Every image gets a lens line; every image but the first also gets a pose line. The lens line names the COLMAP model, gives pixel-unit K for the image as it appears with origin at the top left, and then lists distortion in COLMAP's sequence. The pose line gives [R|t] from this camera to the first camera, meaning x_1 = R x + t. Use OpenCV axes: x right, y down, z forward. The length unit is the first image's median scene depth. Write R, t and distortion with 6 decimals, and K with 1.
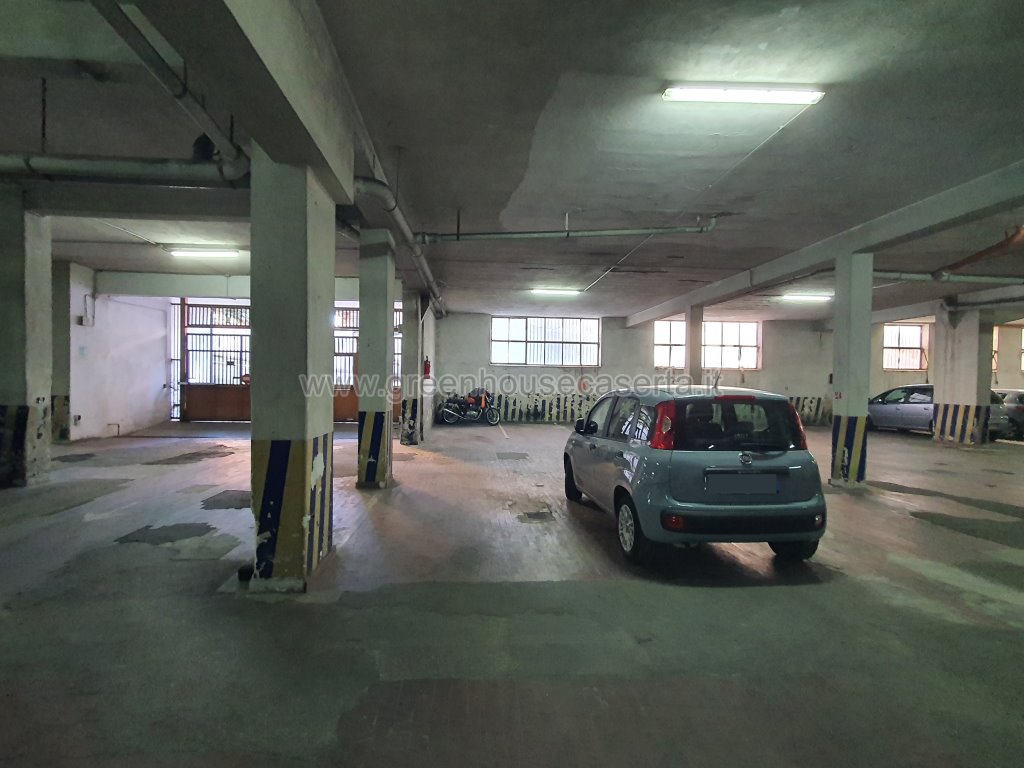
lens RADIAL K [[491.1, 0, 496.8], [0, 491.1, 388.8], [0, 0, 1]] dist [0.002893, 0.000886]
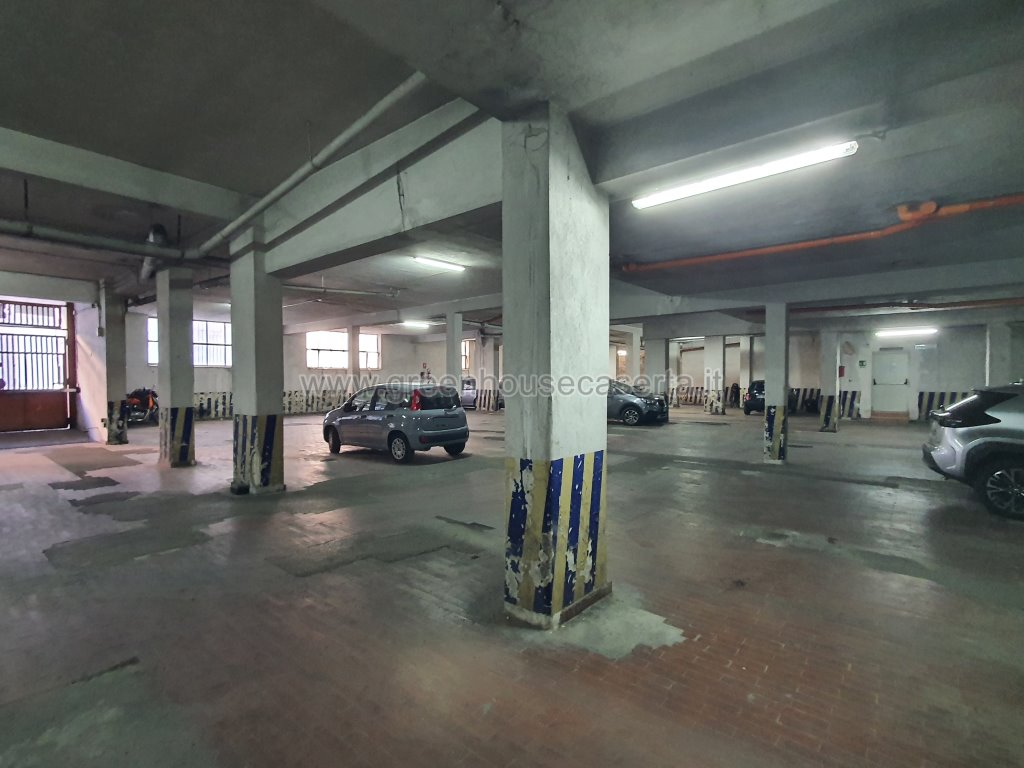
lens RADIAL K [[491.1, 0, 496.8], [0, 491.1, 388.8], [0, 0, 1]] dist [0.002893, 0.000886]
pose [[0.693981, -0.030395, 0.719352, -0.324680], [0.023861, 0.999531, 0.019214, -0.004270], [-0.719598, 0.003830, 0.694380, -0.269332]]
